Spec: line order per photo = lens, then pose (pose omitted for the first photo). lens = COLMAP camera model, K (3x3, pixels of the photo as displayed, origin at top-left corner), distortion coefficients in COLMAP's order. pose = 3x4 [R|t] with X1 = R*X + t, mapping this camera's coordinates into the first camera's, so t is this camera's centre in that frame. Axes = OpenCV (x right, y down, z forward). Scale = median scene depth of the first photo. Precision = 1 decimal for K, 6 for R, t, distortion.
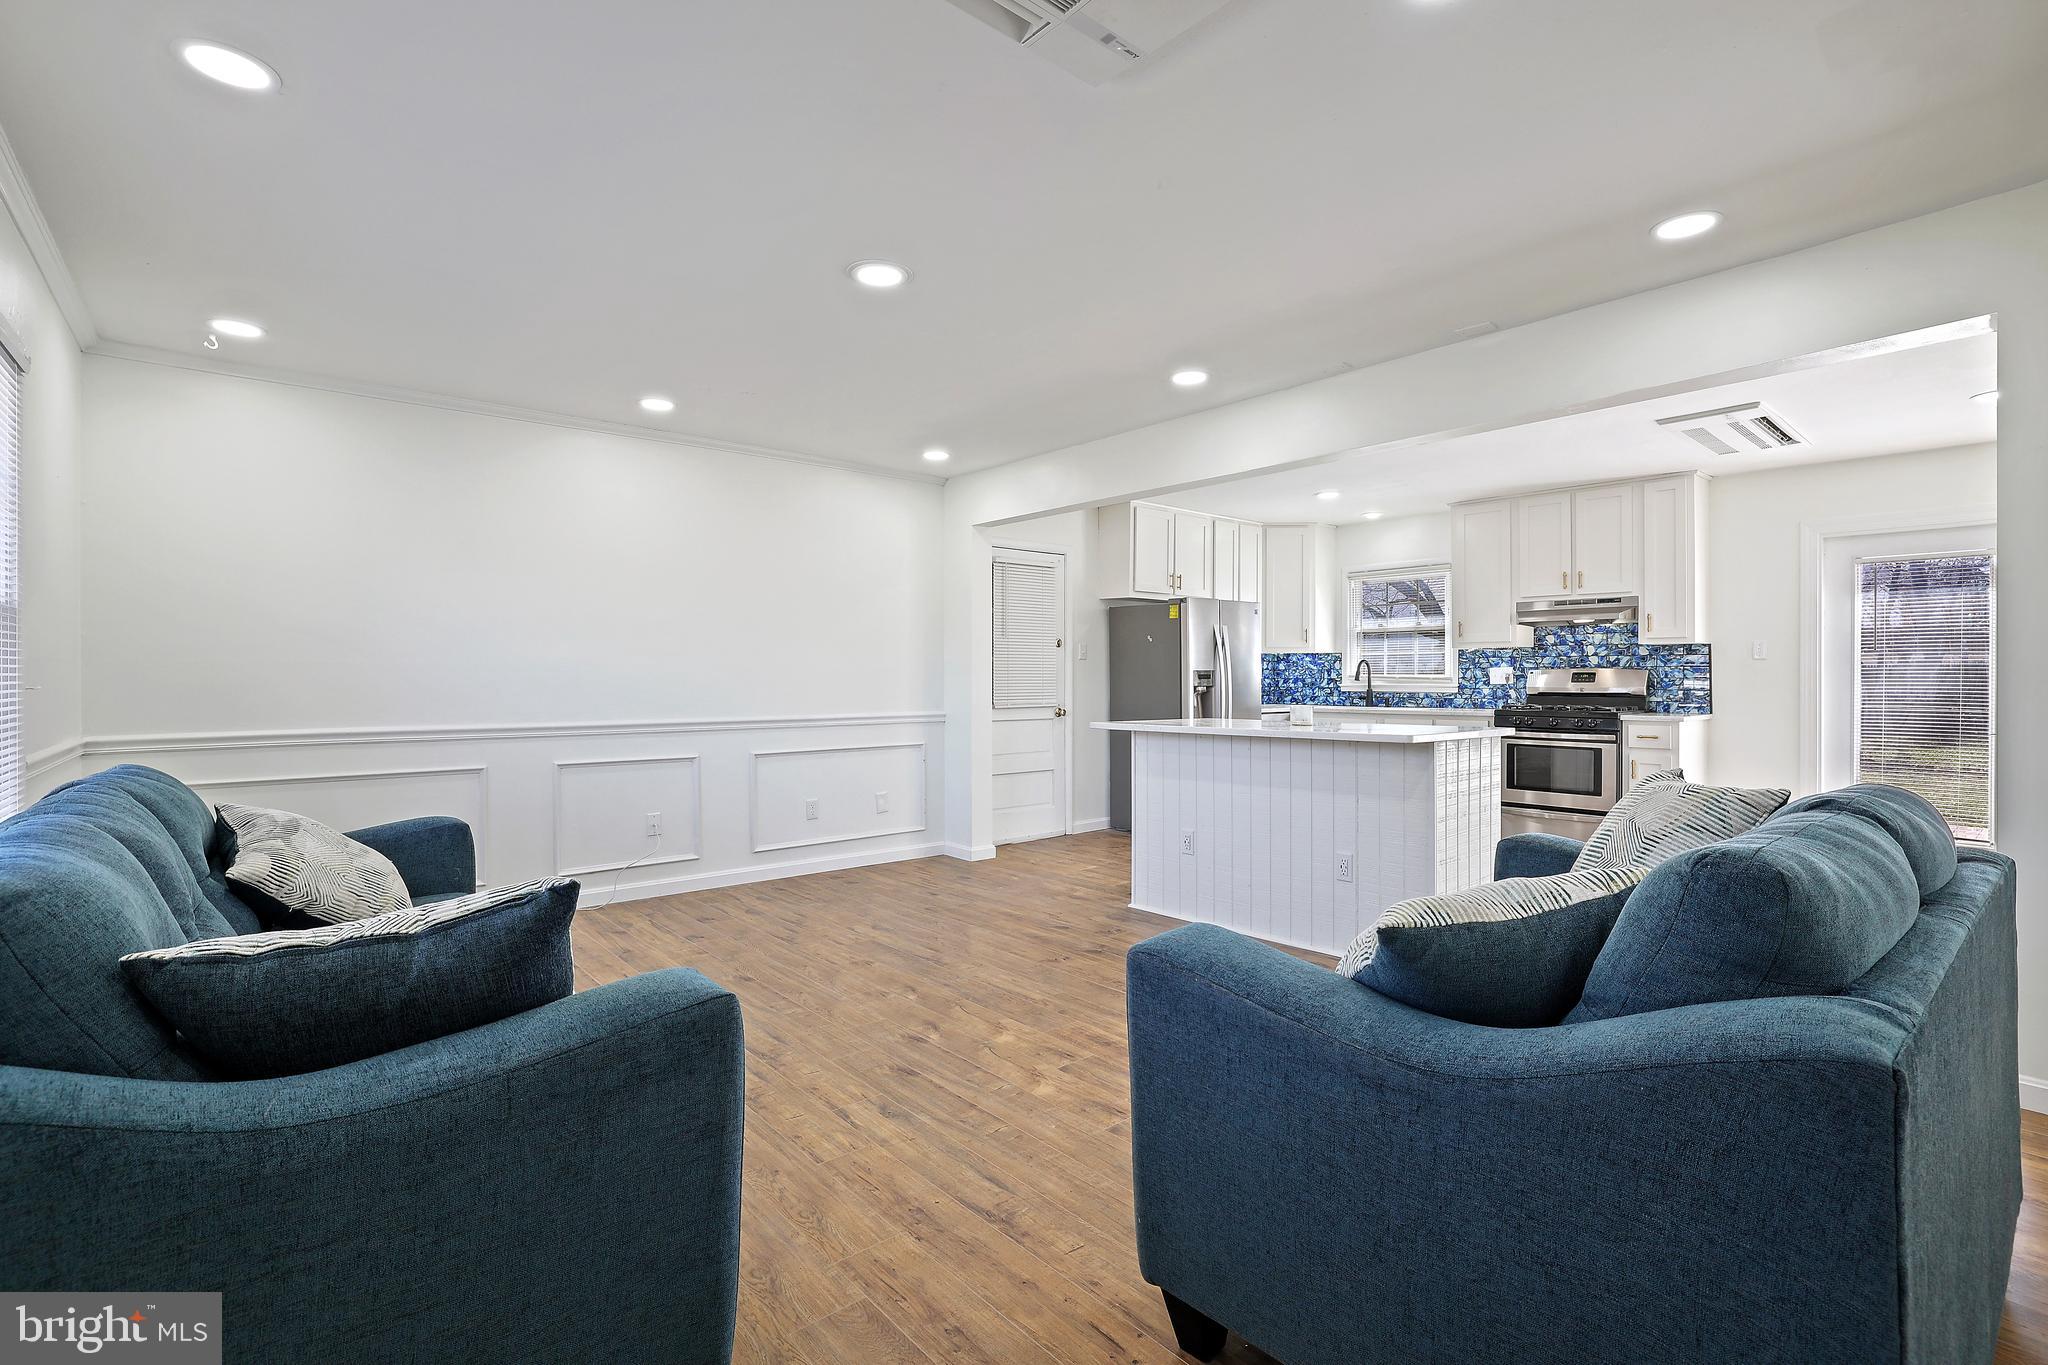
lens RADIAL K [[993.3, 0, 1020.7], [0, 993.3, 666.4], [0, 0, 1]] dist [-0.029278, 0.015546]
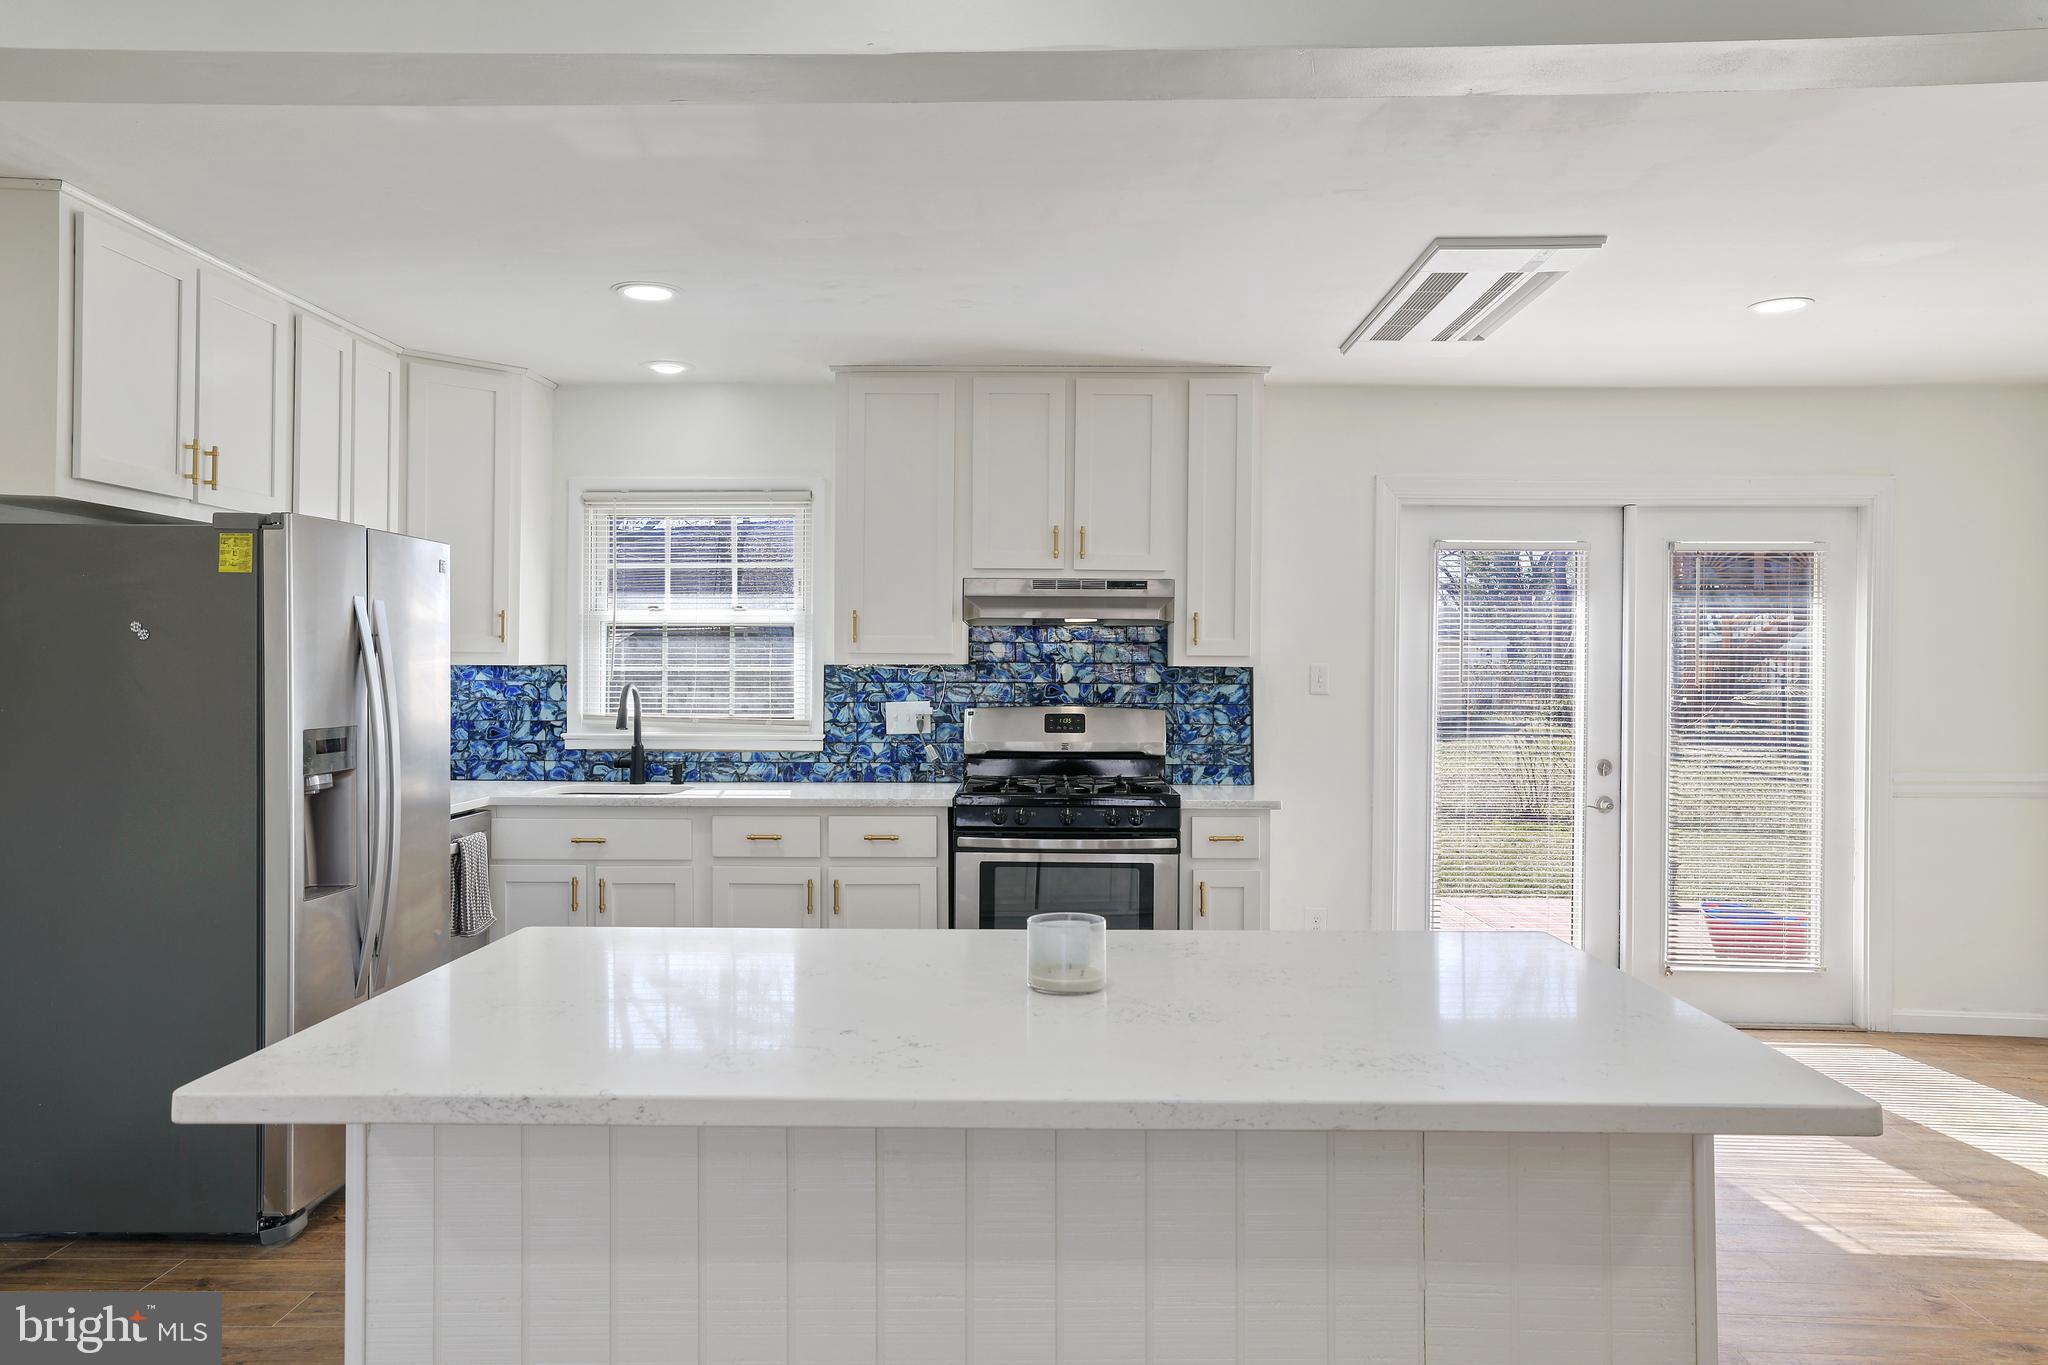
lens RADIAL K [[1400.7, 0, 1019.3], [0, 1400.7, 678.4], [0, 0, 1]] dist [0.020662, 0.007849]
pose [[0.672901, 0.000871, 0.739732, -0.018566], [-0.014561, 0.999821, 0.012067, -0.023821], [-0.739590, -0.018891, 0.672793, 0.526845]]
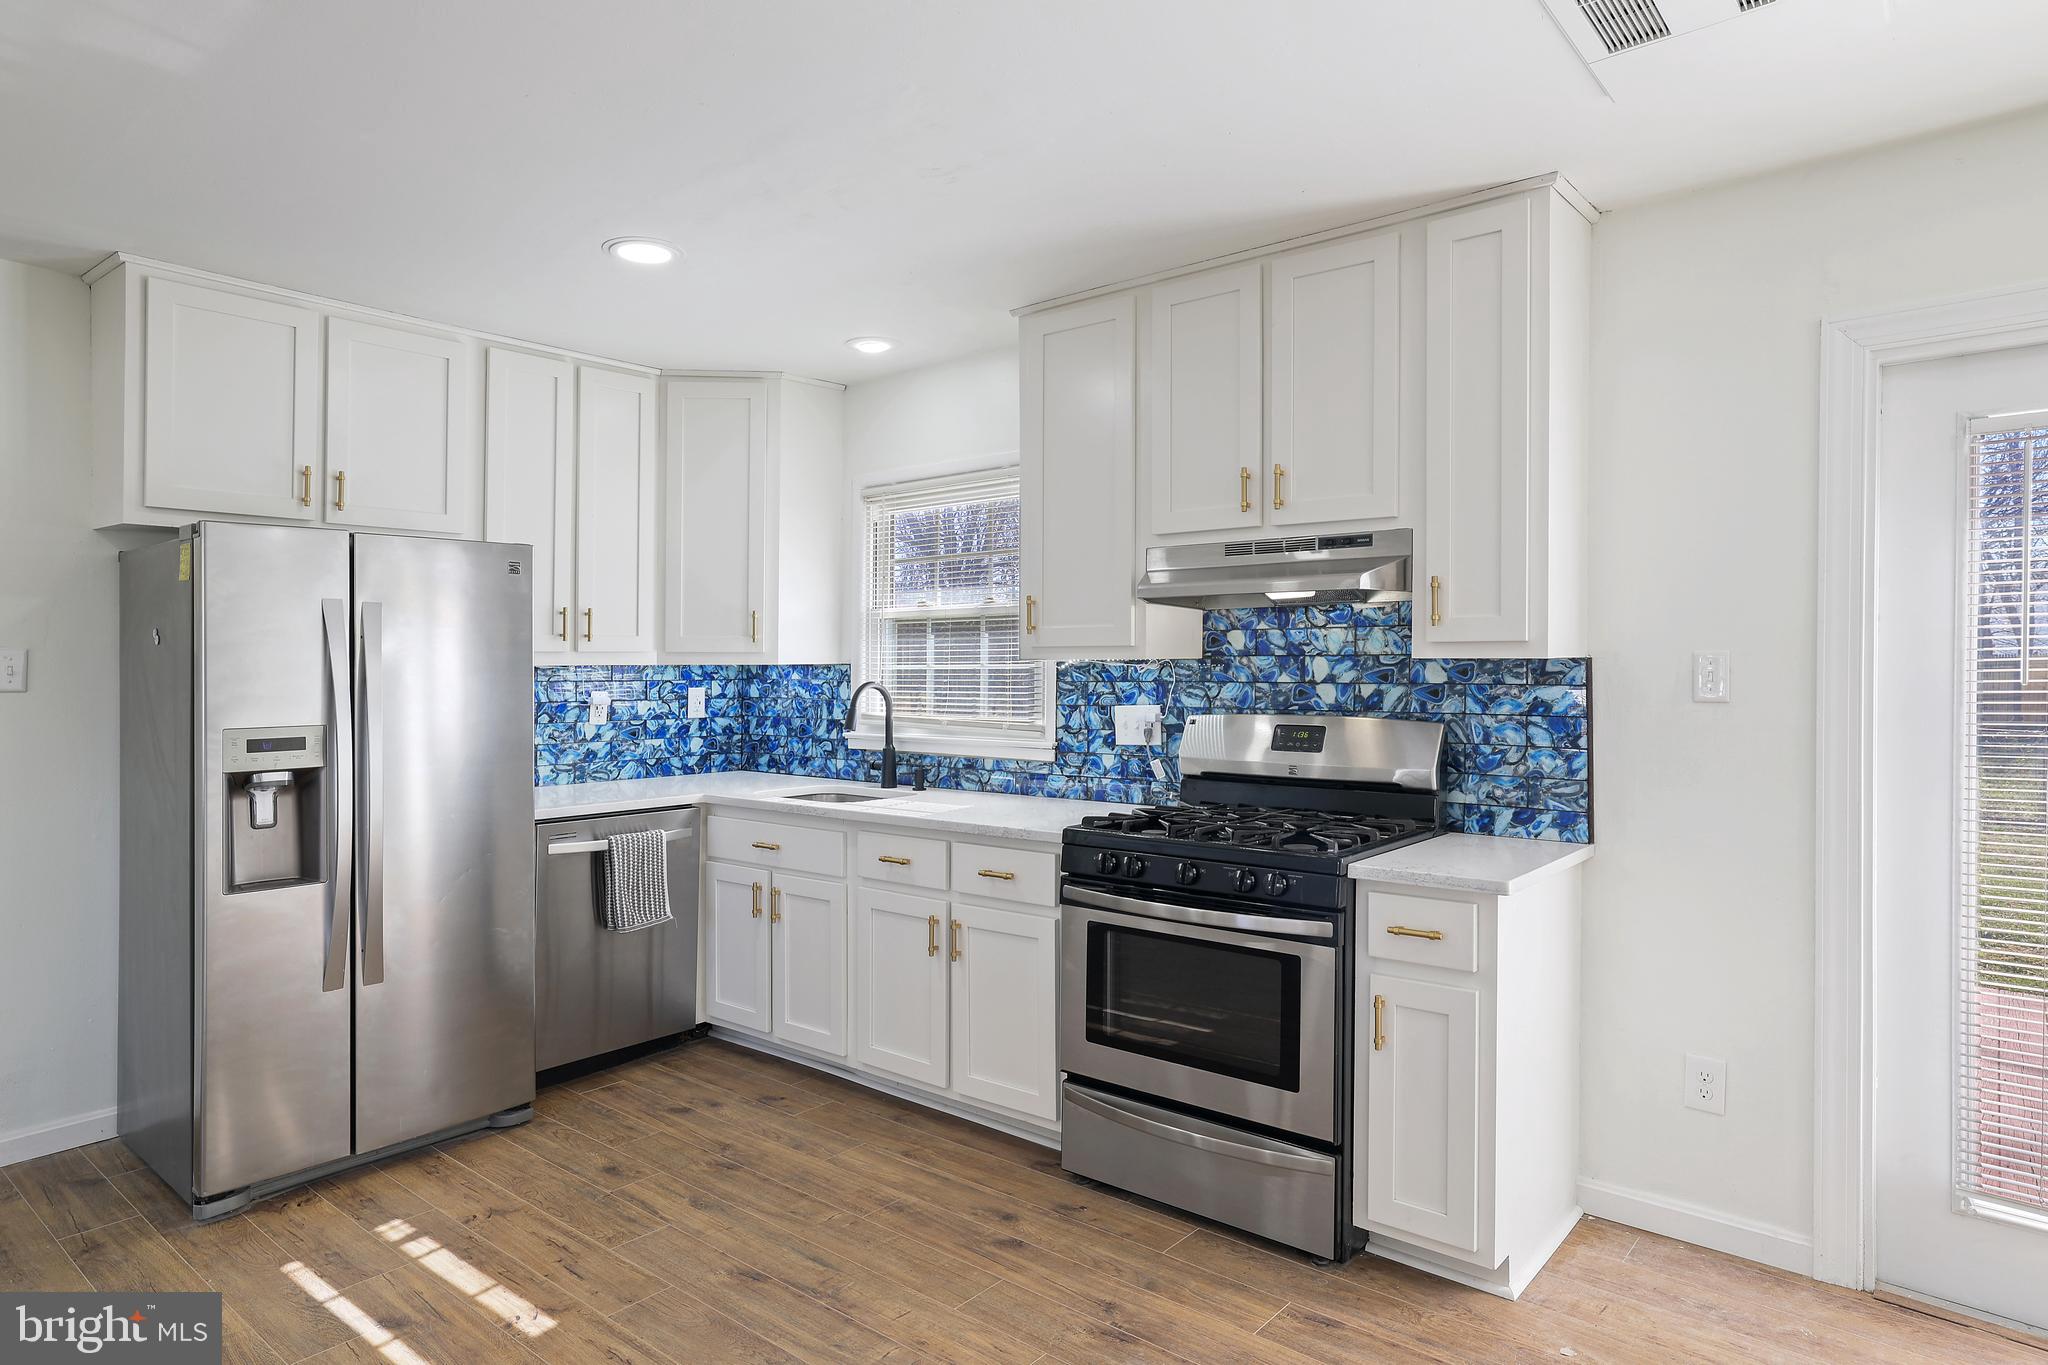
lens RADIAL K [[1184.0, 0, 1025.5], [0, 1184.0, 668.0], [0, 0, 1]] dist [-0.009194, 0.018870]
pose [[0.988228, 0.000077, 0.152991, 0.411714], [-0.001719, 0.999942, 0.010596, -0.023150], [-0.152982, -0.010734, 0.988171, 0.576589]]
